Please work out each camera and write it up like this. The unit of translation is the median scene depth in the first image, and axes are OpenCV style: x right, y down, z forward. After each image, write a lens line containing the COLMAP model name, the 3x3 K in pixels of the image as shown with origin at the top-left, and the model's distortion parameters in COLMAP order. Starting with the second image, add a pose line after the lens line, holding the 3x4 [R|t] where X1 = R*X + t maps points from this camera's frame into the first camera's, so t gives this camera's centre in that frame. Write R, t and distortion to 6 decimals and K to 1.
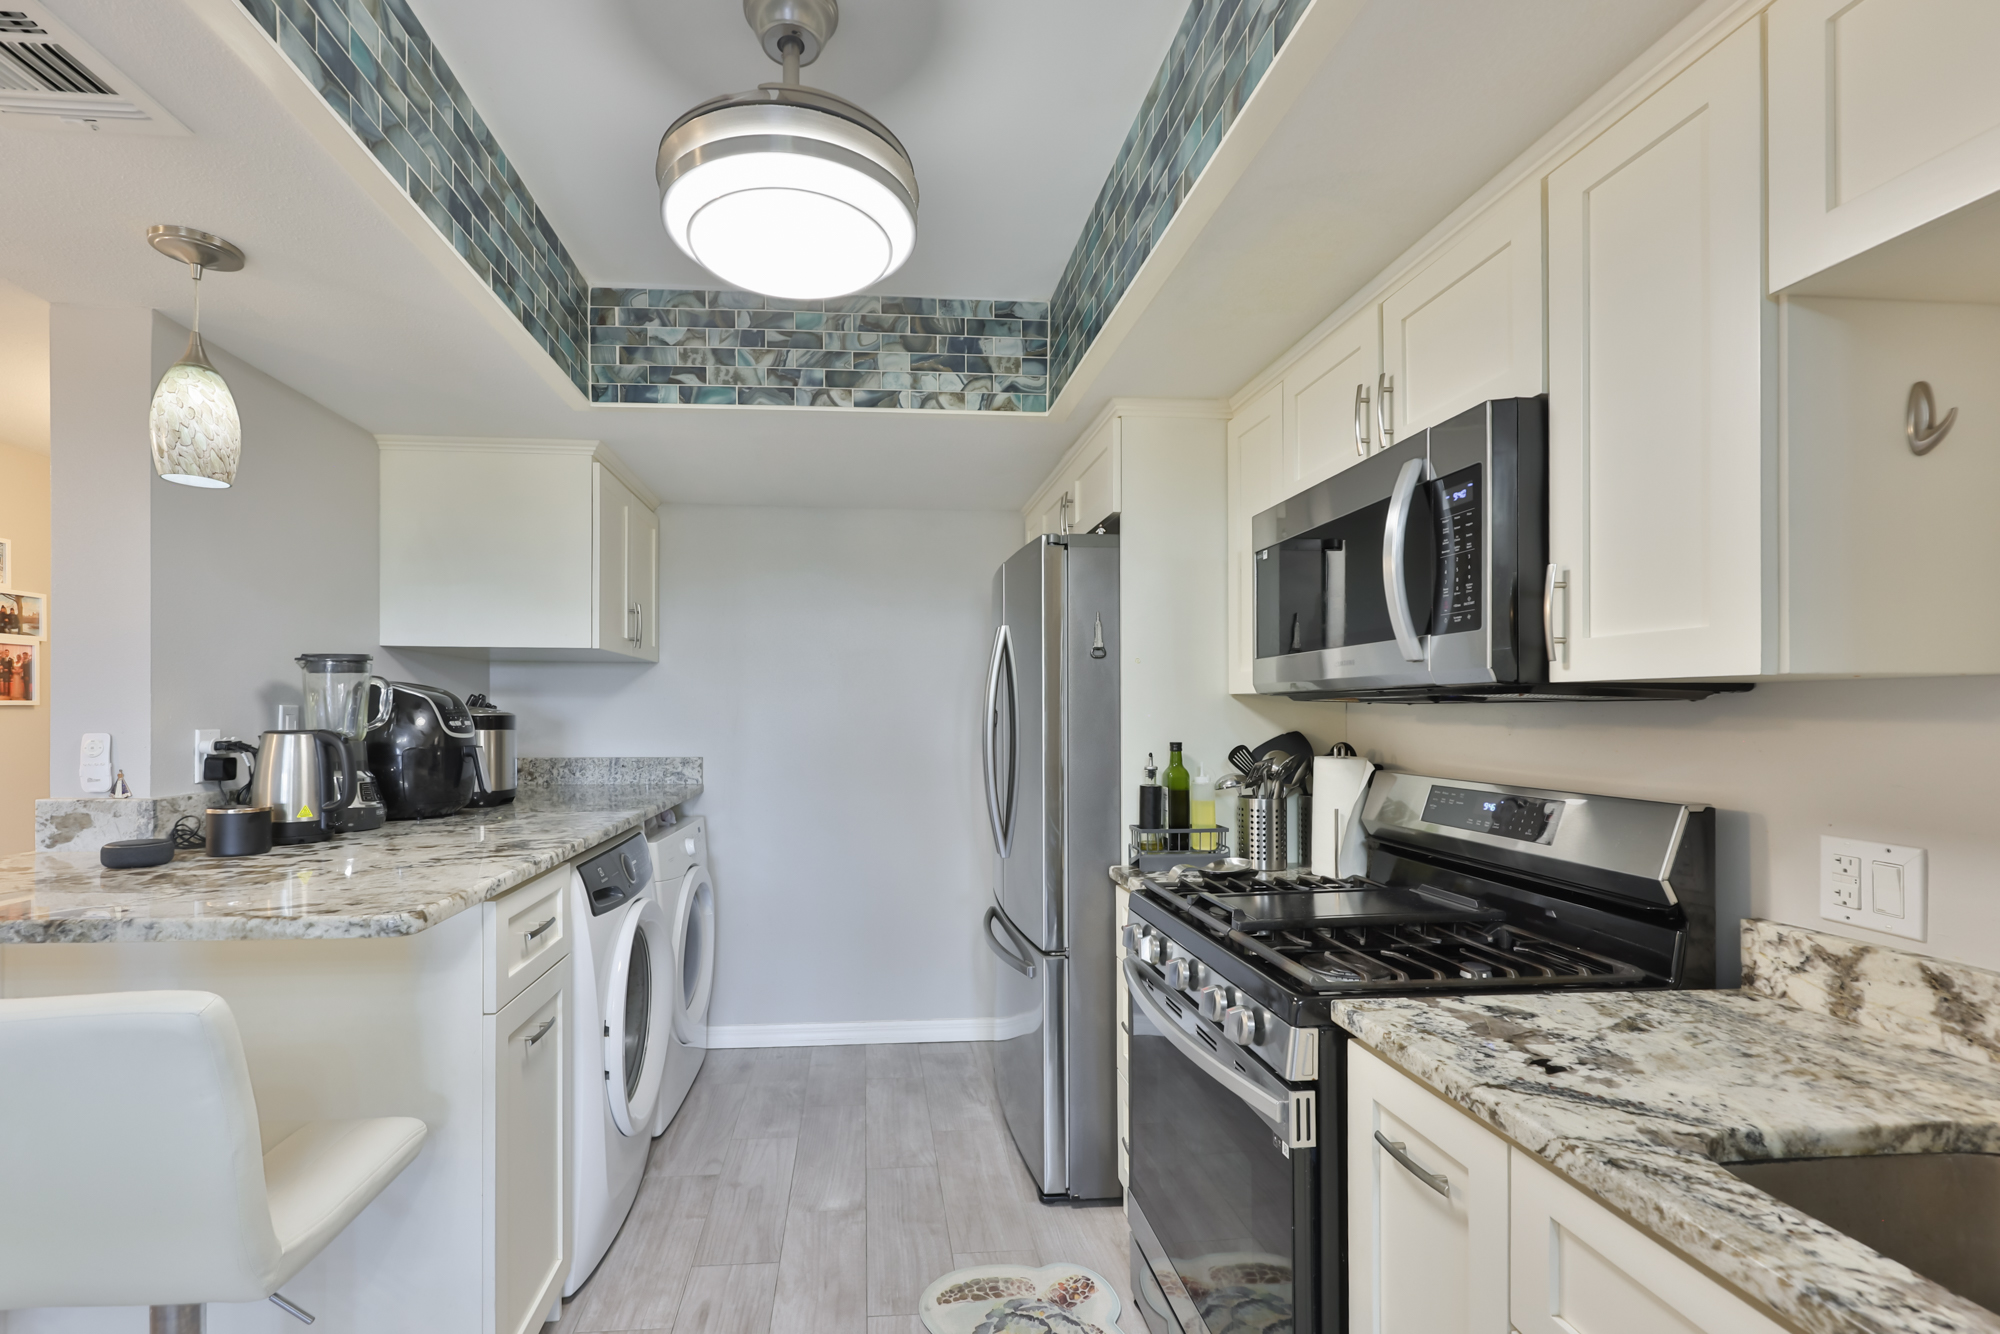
lens RADIAL K [[888.6, 0, 915.4], [0, 888.6, 712.1], [0, 0, 1]] dist [-0.000499, 0.000309]
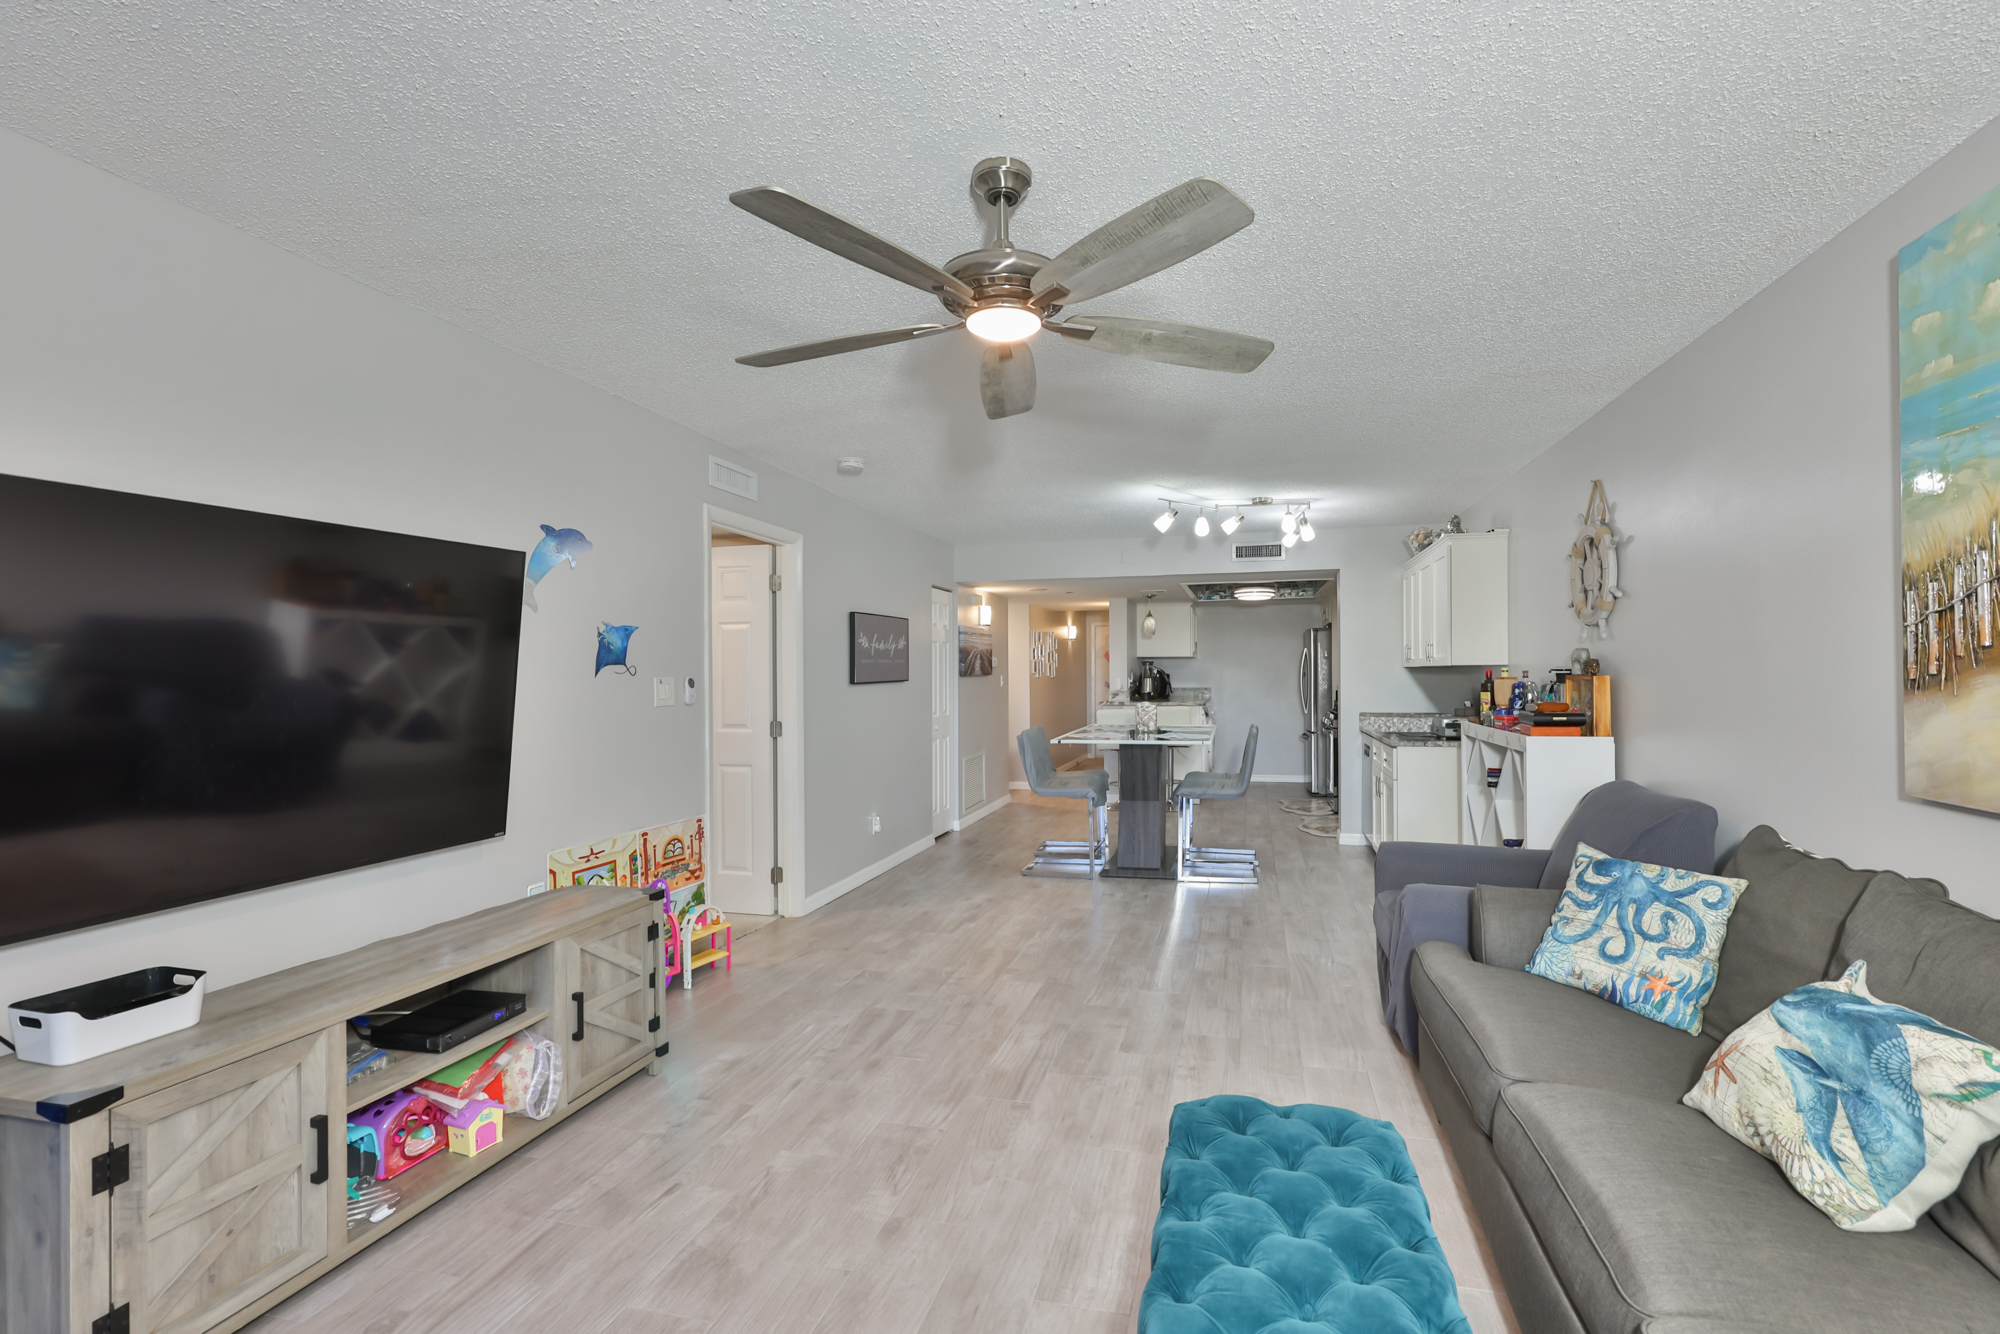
lens RADIAL K [[850.9, 0, 1077.3], [0, 850.9, 670.2], [0, 0, 1]] dist [-0.000529, -0.000124]
pose [[0.965096, -0.008390, -0.261762, 0.133355], [0.008314, 0.999964, -0.001397, -0.015193], [0.261765, -0.000828, 0.965131, -3.007164]]
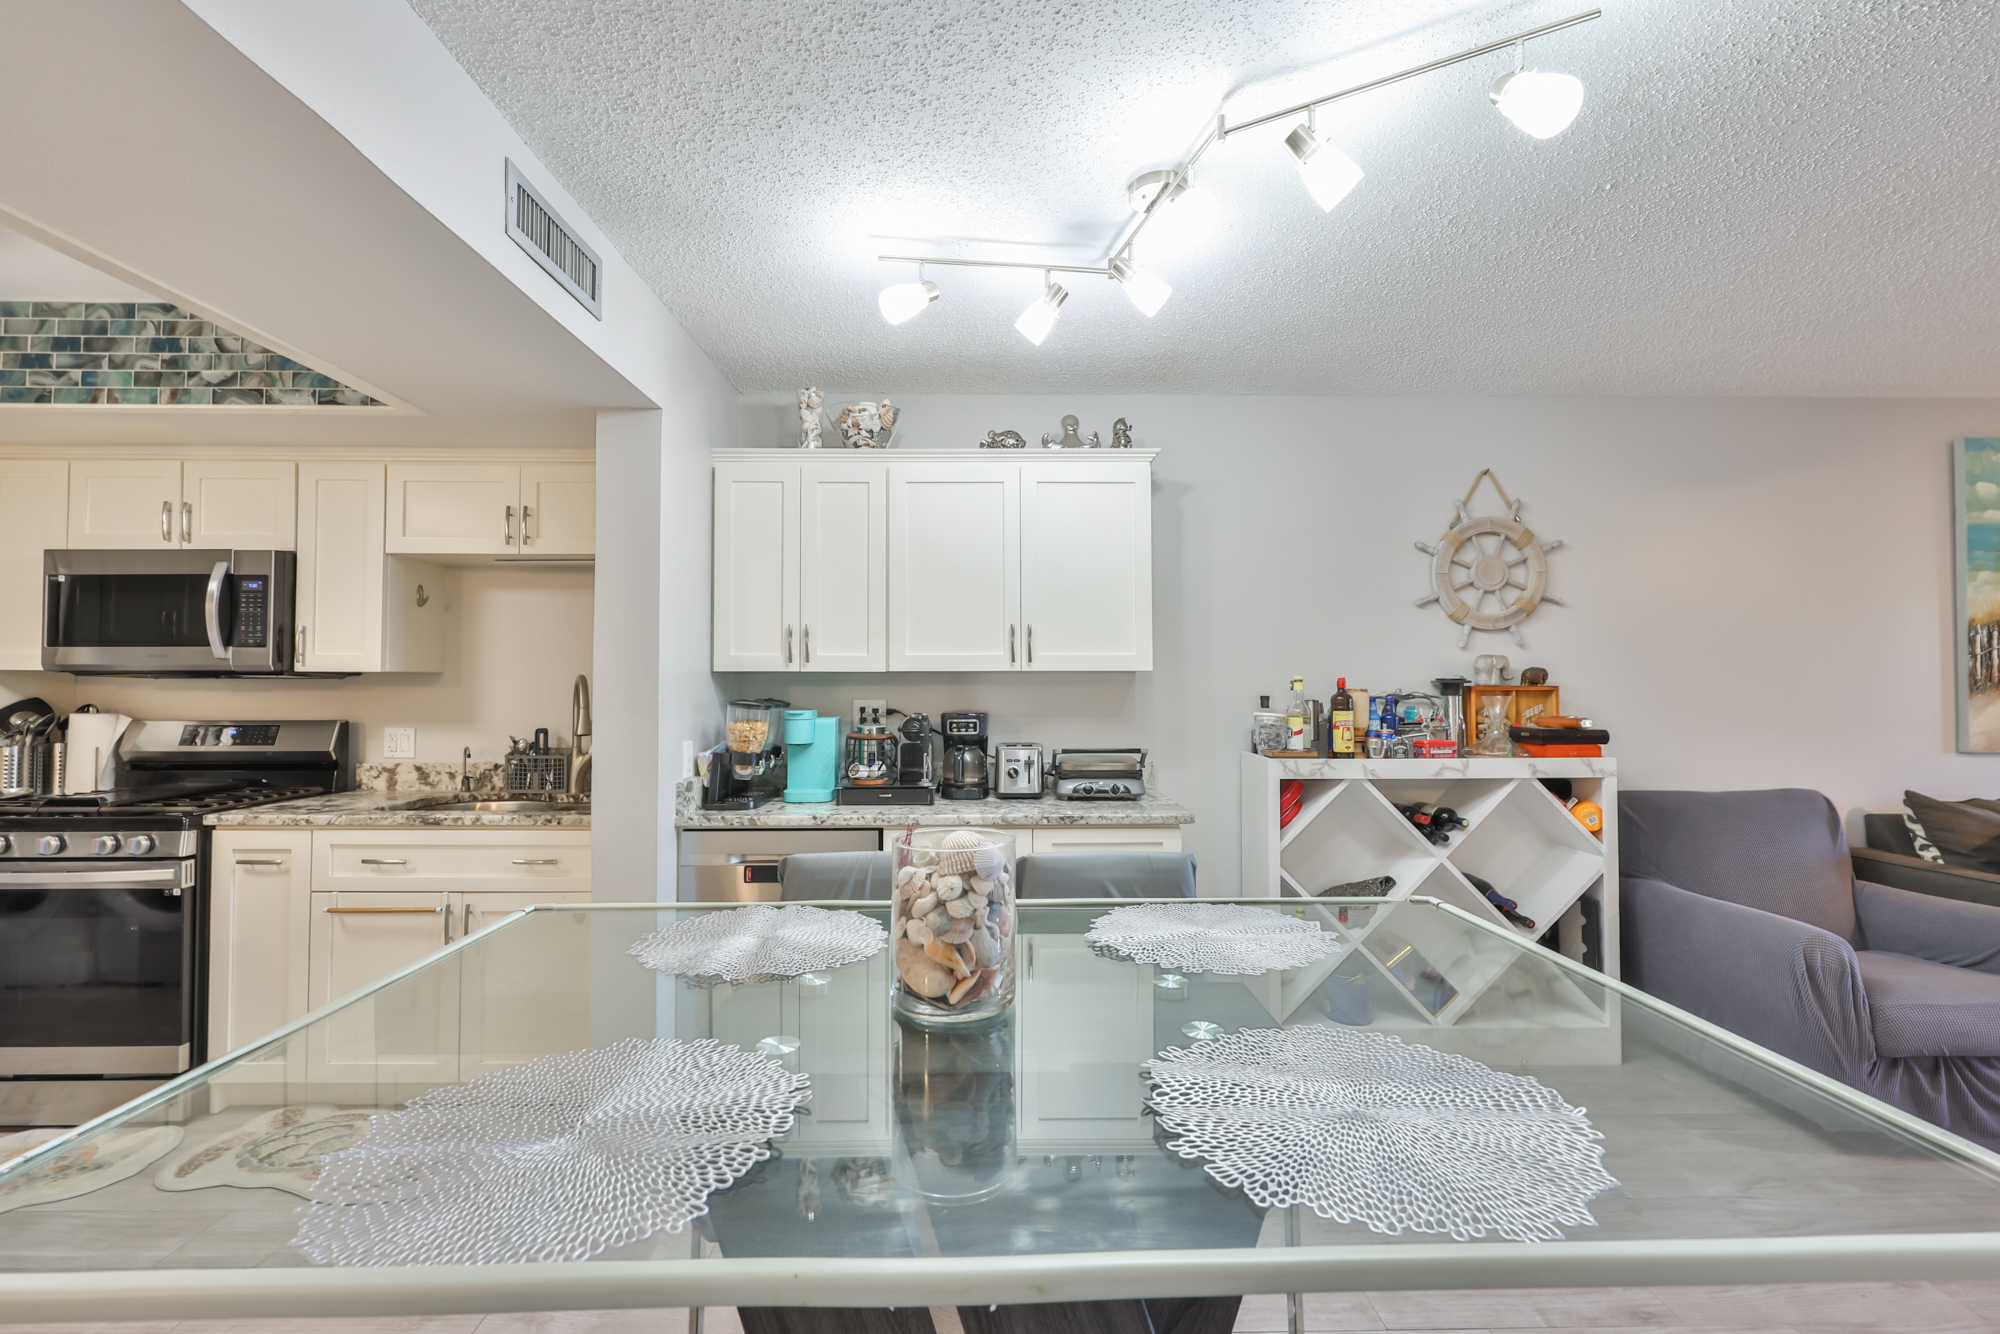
lens RADIAL K [[847.6, 0, 1009.1], [0, 847.6, 665.9], [0, 0, 1]] dist [-0.002546, -0.000226]
pose [[0.059991, 0.023334, 0.997926, -0.781568], [-0.001864, 0.999728, -0.023264, 0.000891], [-0.998197, -0.000465, 0.060019, -0.574695]]
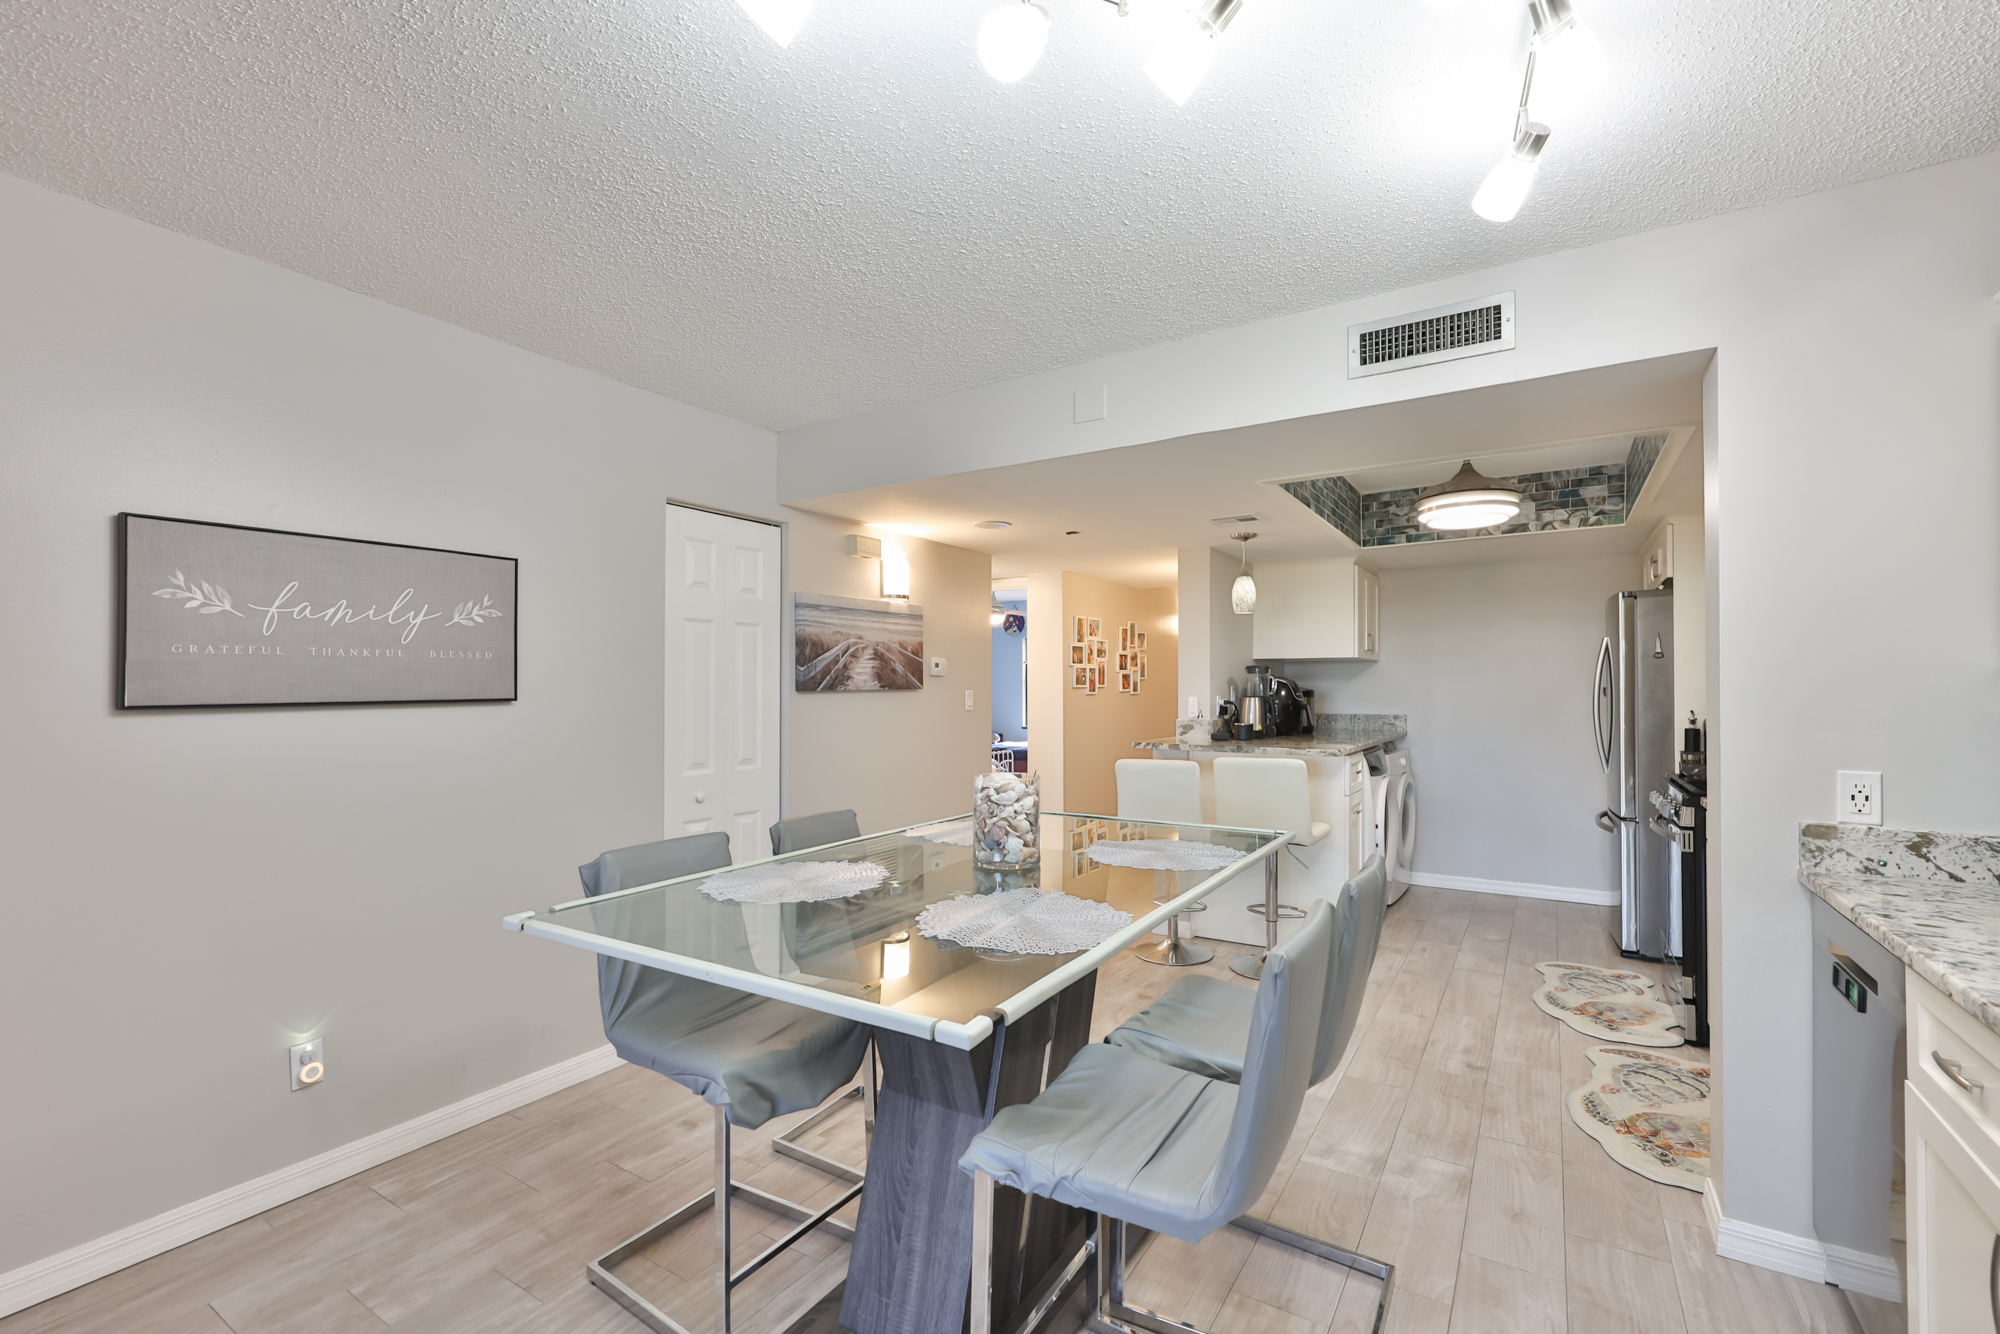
lens RADIAL K [[844.8, 0, 1000.9], [0, 844.8, 689.4], [0, 0, 1]] dist [0.001450, 0.000136]
pose [[0.805126, -0.002963, -0.593096, 0.149912], [0.004223, 0.999991, 0.000738, -0.004135], [0.593088, -0.003099, 0.805131, -1.185927]]
